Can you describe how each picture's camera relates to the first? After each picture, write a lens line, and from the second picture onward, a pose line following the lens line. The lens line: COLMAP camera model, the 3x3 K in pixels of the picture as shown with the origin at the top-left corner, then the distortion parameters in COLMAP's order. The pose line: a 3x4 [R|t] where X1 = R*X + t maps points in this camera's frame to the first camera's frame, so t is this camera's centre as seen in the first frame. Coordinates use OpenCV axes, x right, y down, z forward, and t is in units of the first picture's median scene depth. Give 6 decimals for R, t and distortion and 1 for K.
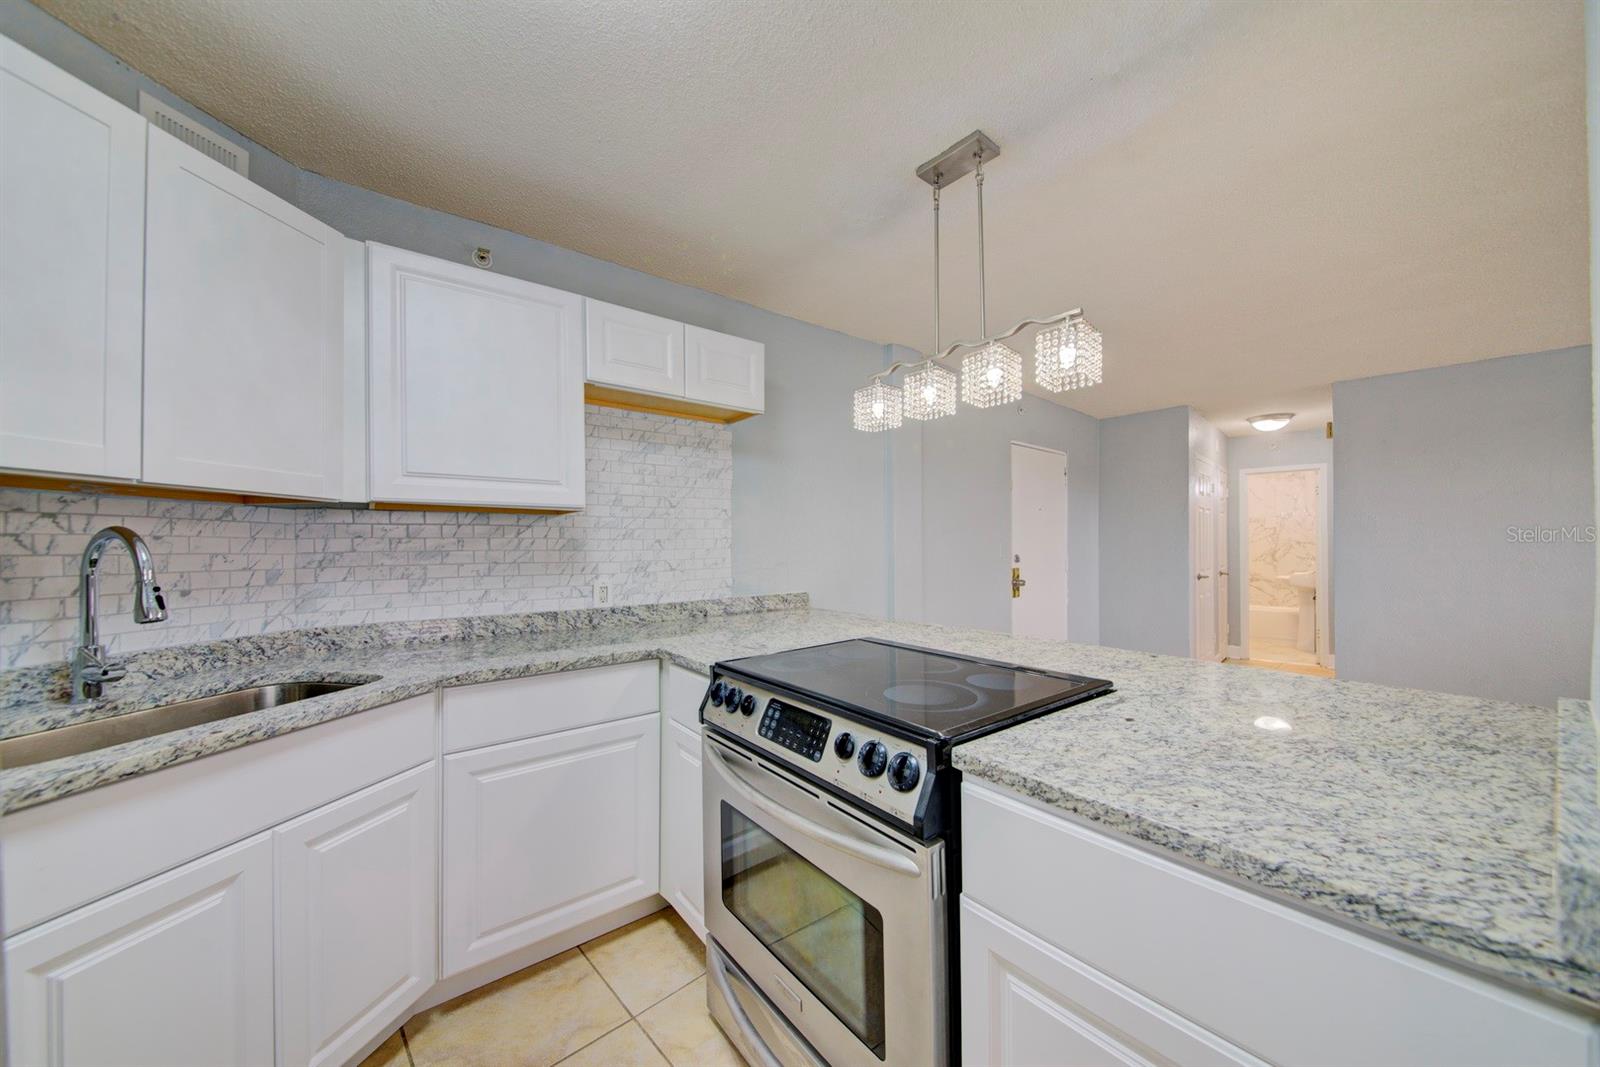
lens RADIAL K [[561.2, 0, 797.1], [0, 561.2, 545.9], [0, 0, 1]] dist [0.046139, -0.024317]
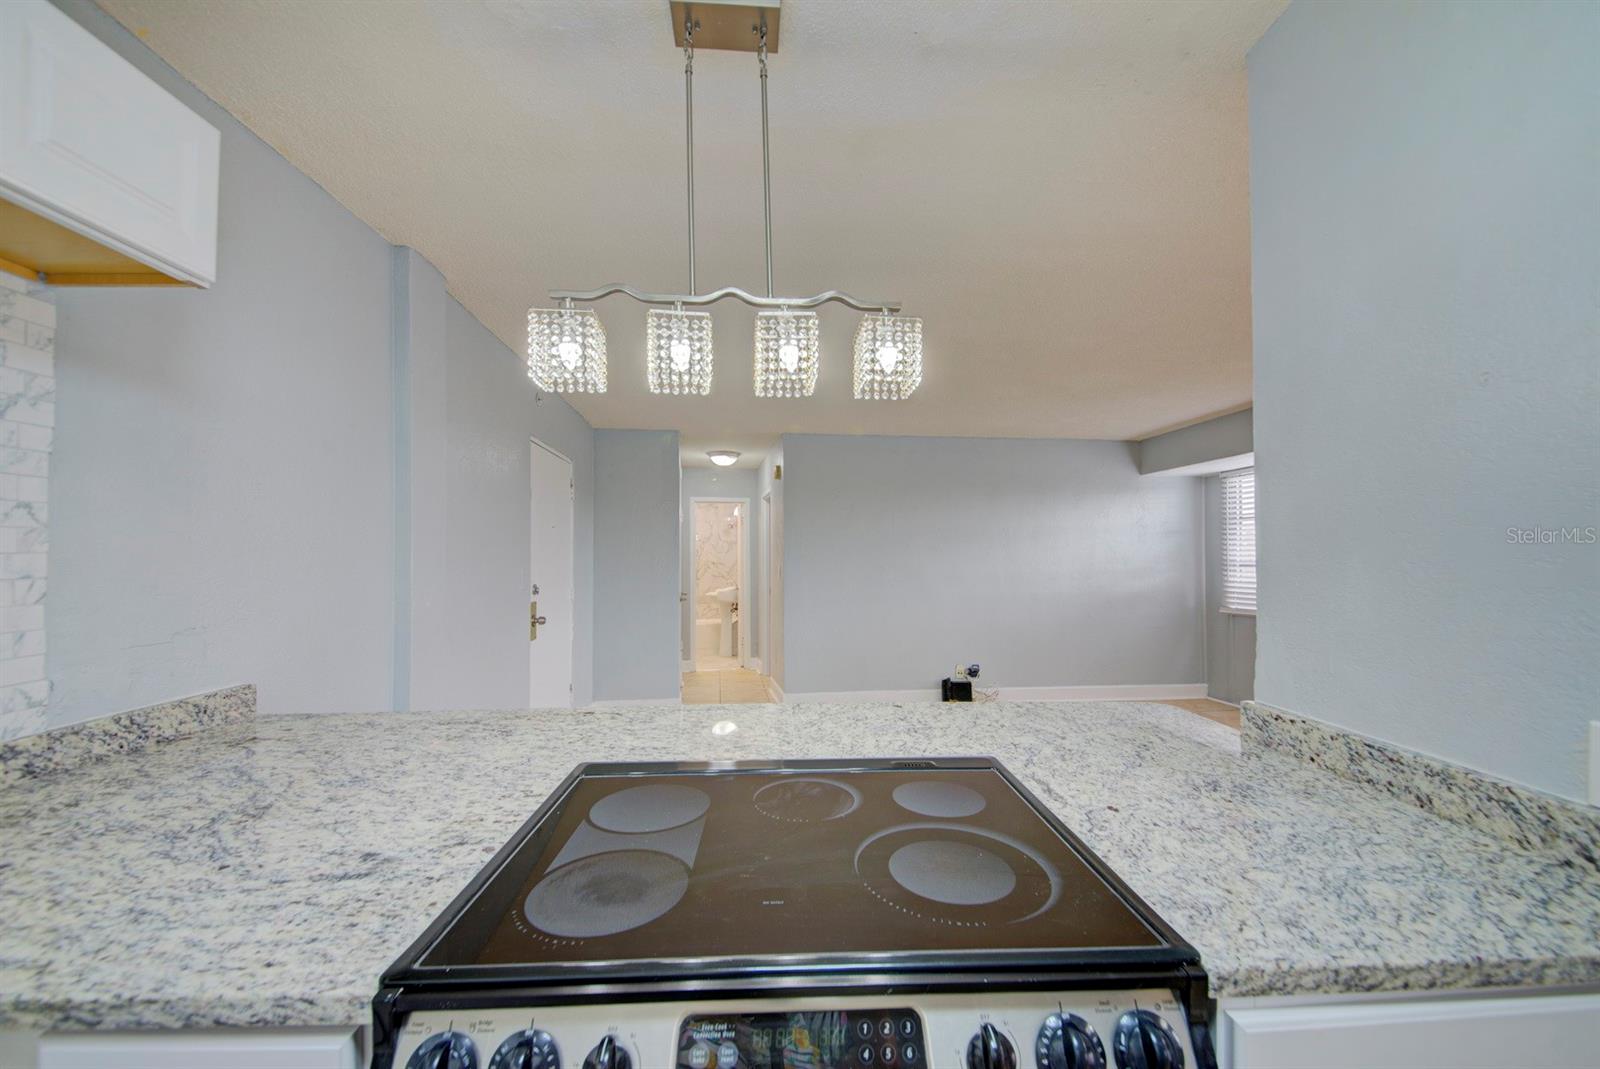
lens RADIAL K [[631.0, 0, 807.9], [0, 631.0, 560.5], [0, 0, 1]] dist [-0.000196, -0.002782]
pose [[0.568622, 0.002343, 0.822596, -0.298994], [-0.000270, 0.999996, -0.002662, -0.043125], [-0.822599, 0.001291, 0.568620, 0.553204]]
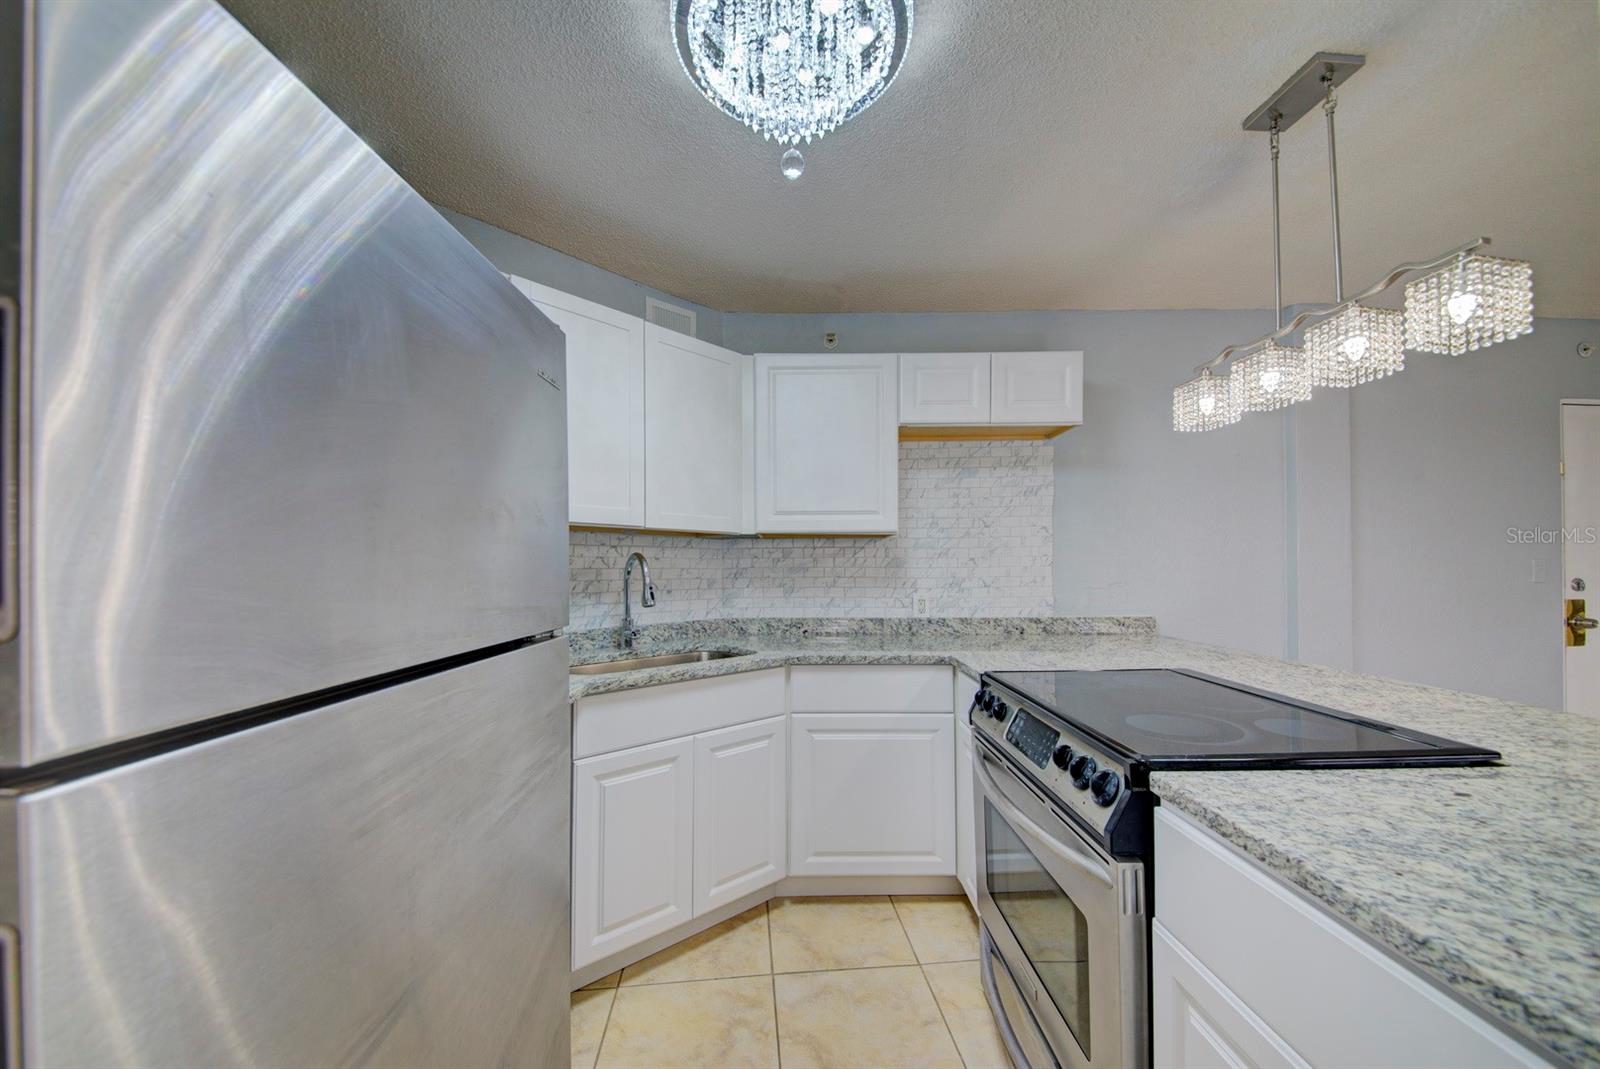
lens RADIAL K [[570.1, 0, 800.0], [0, 570.1, 560.8], [0, 0, 1]] dist [0.026635, -0.011150]
pose [[0.799315, -0.000904, -0.600911, 0.223083], [-0.000989, 0.999996, -0.002819, -0.003145], [0.600911, 0.002847, 0.799311, -0.096903]]
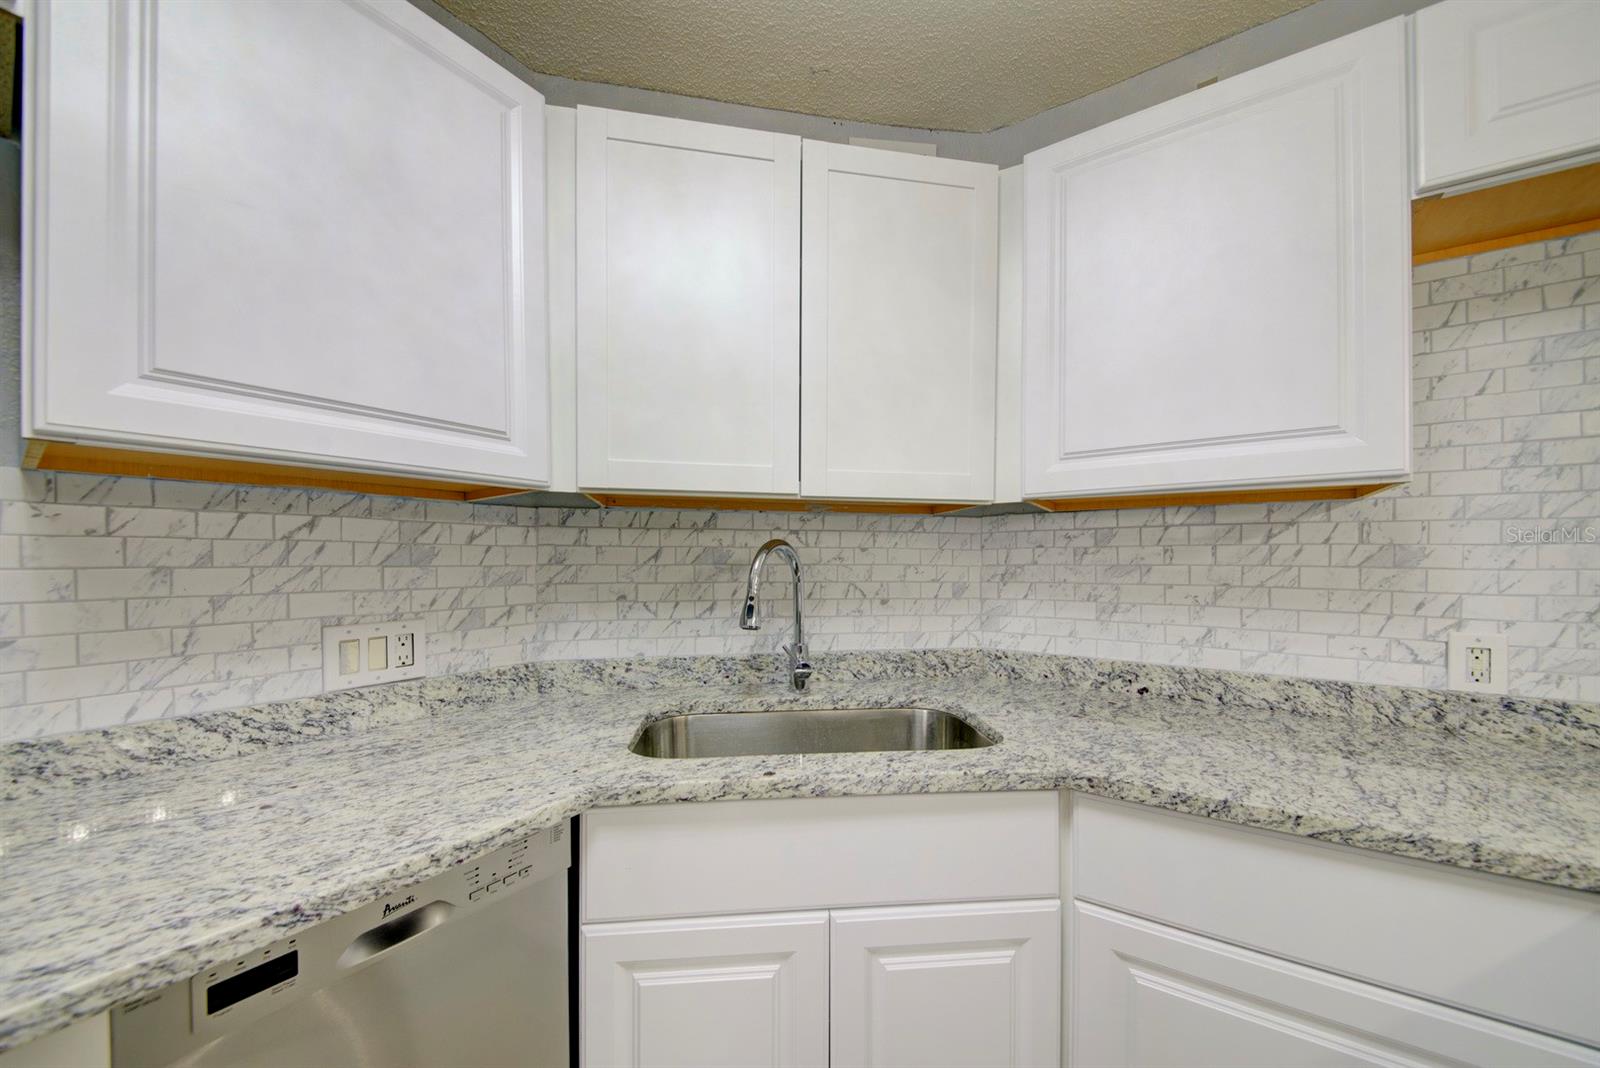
lens RADIAL K [[562.0, 0, 803.9], [0, 562.0, 560.2], [0, 0, 1]] dist [0.046451, -0.024873]
pose [[0.327041, 0.005746, -0.944993, -0.125736], [-0.002462, 0.999983, 0.005229, 0.000640], [0.945007, 0.000617, 0.327050, 0.487936]]
